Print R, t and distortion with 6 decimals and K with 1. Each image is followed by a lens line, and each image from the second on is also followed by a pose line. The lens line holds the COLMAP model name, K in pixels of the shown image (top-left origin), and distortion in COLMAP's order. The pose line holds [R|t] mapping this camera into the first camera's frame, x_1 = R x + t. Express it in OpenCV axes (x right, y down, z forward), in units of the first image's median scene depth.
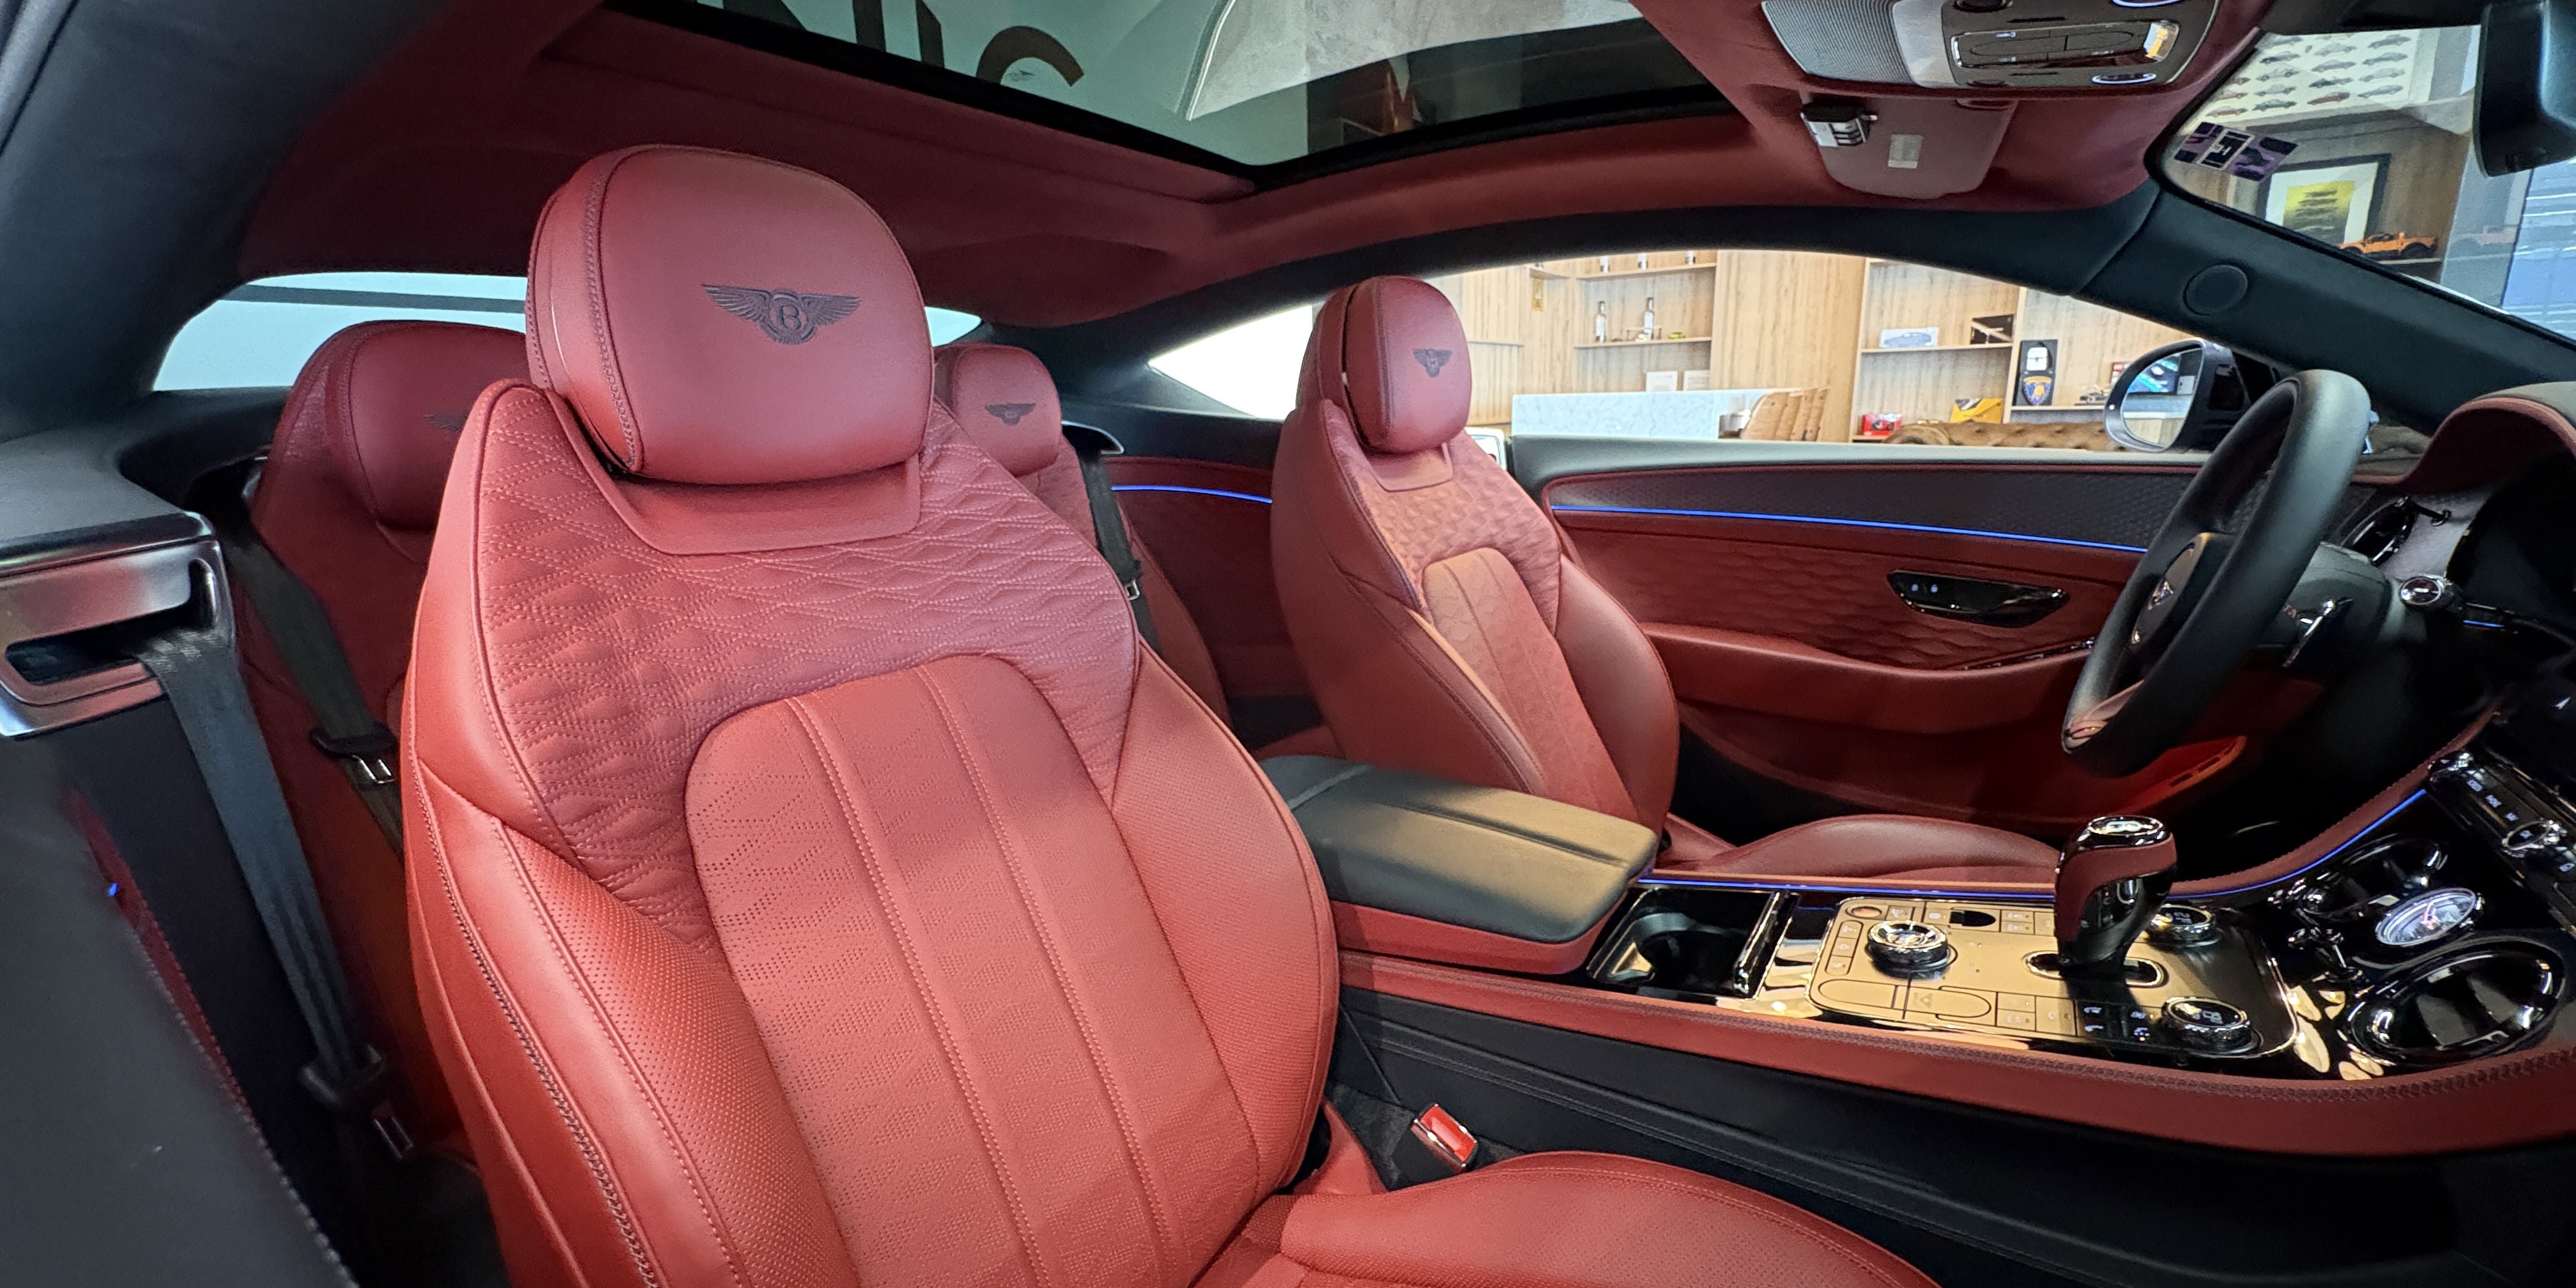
lens RADIAL K [[1019.7, 0, 1299.9], [0, 1019.7, 634.6], [0, 0, 1]] dist [0.003067, -0.002577]
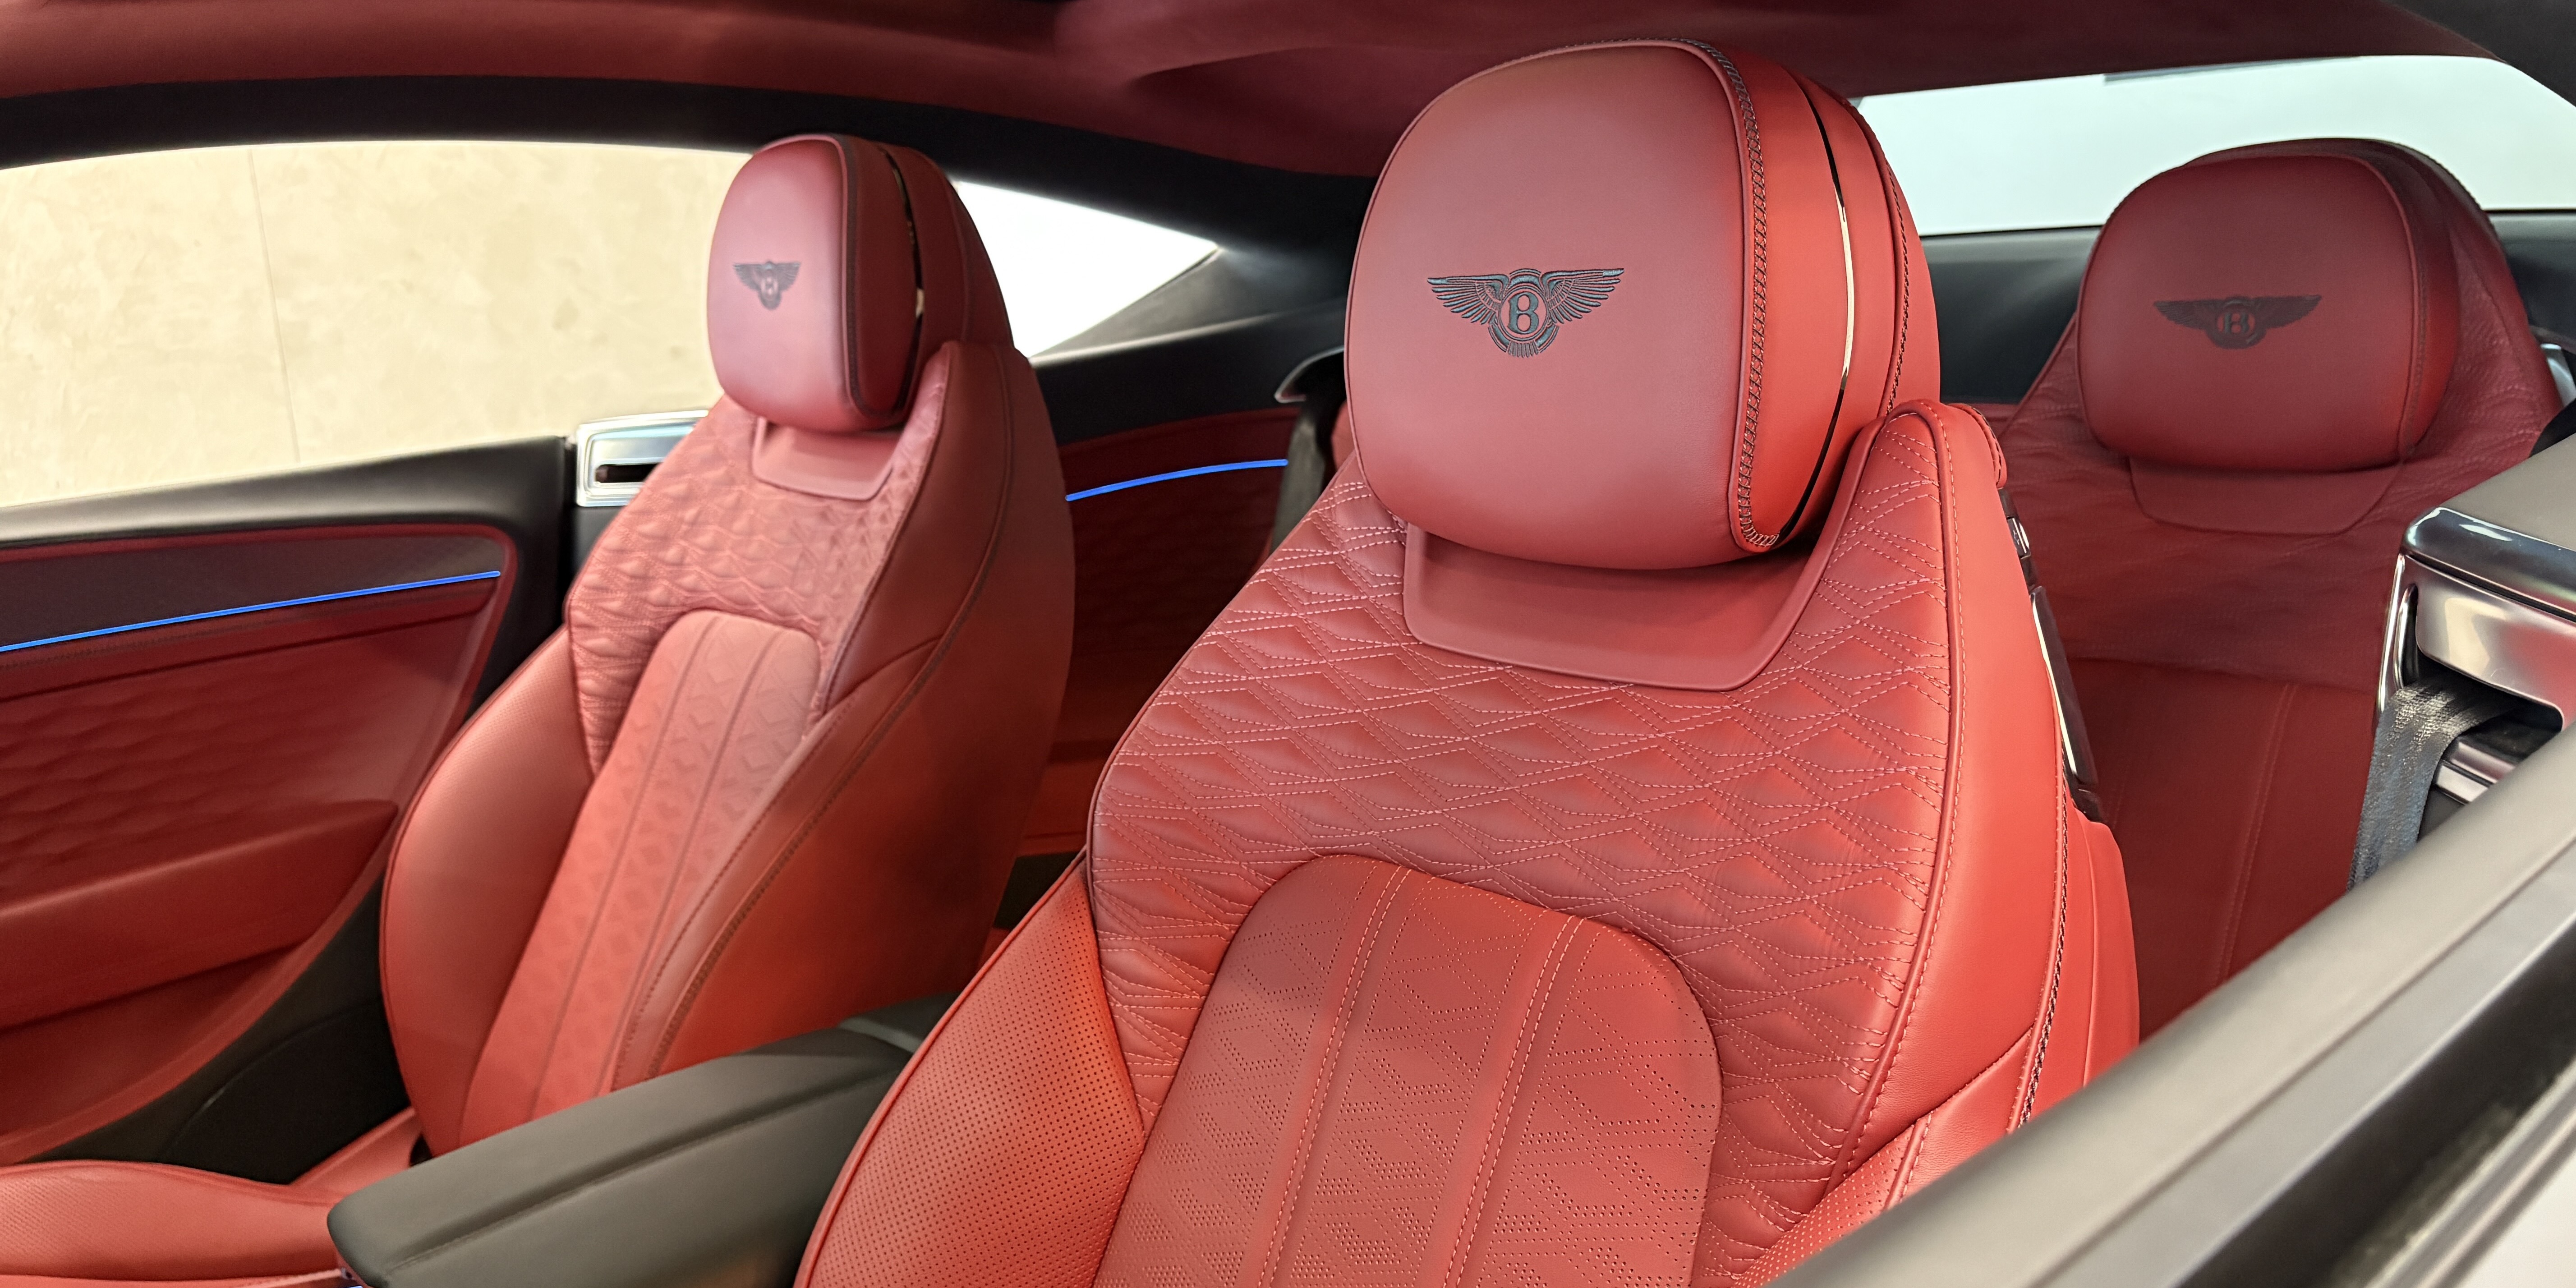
lens RADIAL K [[1947.8, 0, 1261.1], [0, 1947.8, 648.2], [0, 0, 1]] dist [0.046127, -0.053377]
pose [[-0.249744, 0.230101, -0.940575, 0.874761], [-0.162623, 0.947592, 0.274998, -0.367803], [0.954558, 0.221638, -0.199236, 1.218749]]
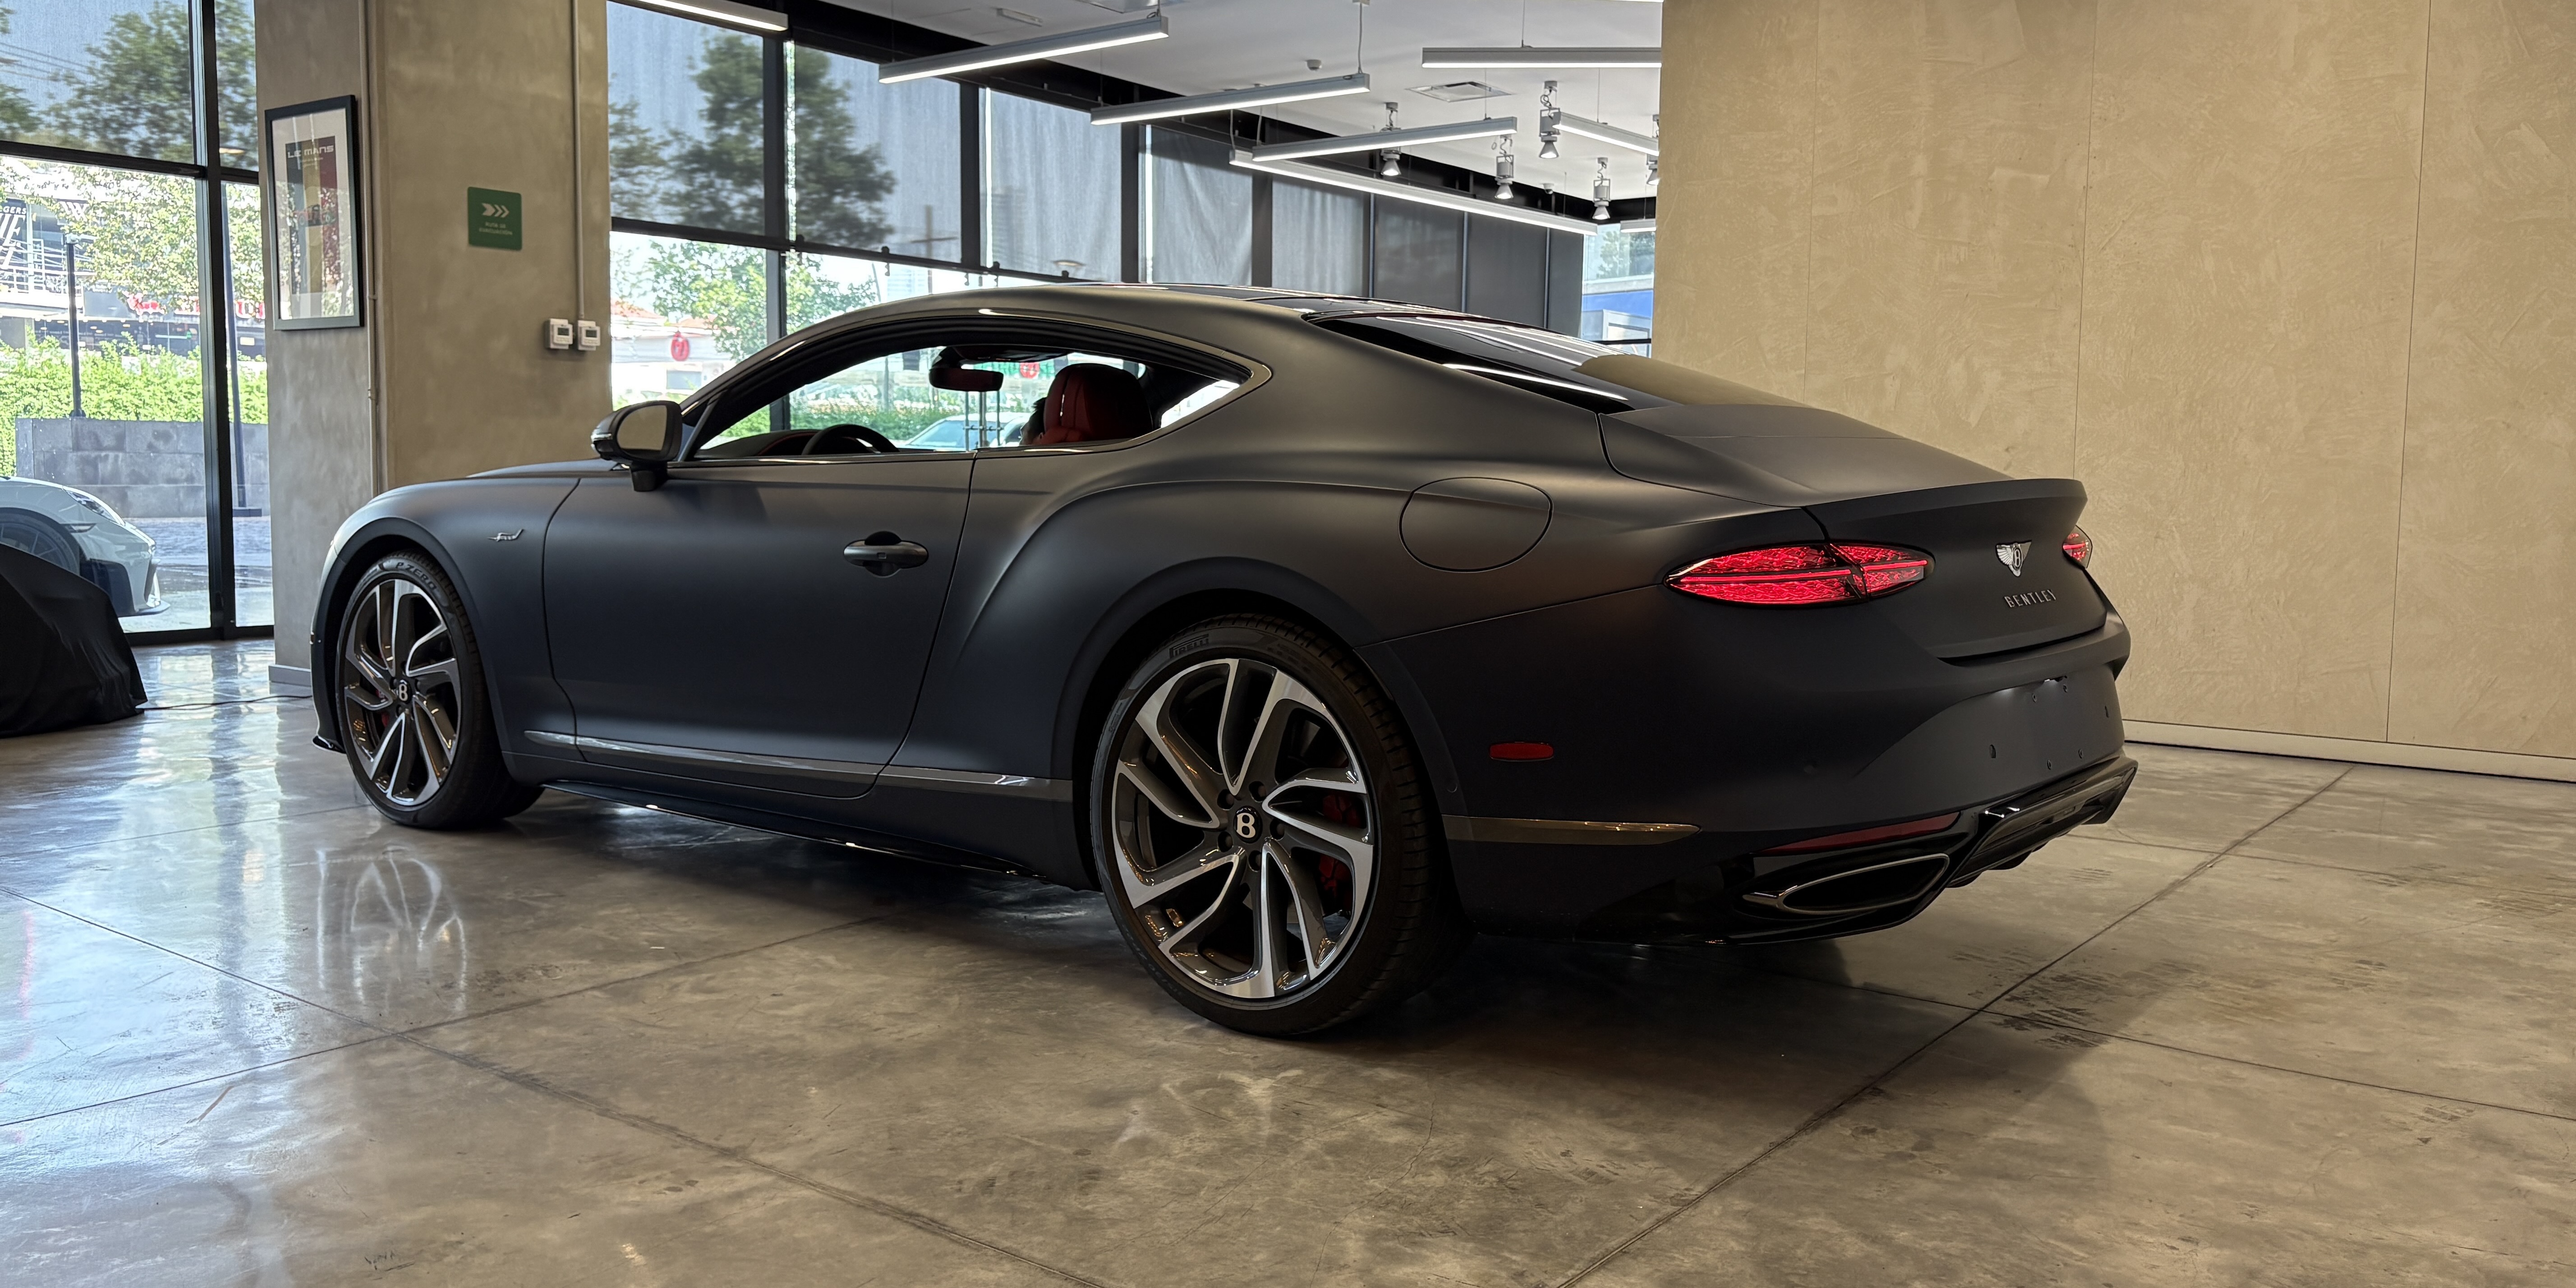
lens RADIAL K [[1947.8, 0, 1261.5], [0, 1947.8, 634.8], [0, 0, 1]] dist [0.046127, -0.053377]
pose [[-0.997164, 0.002071, 0.075235, 0.483411], [0.025441, 0.950057, 0.311038, -0.999246], [-0.070834, 0.312070, -0.947415, 4.589880]]
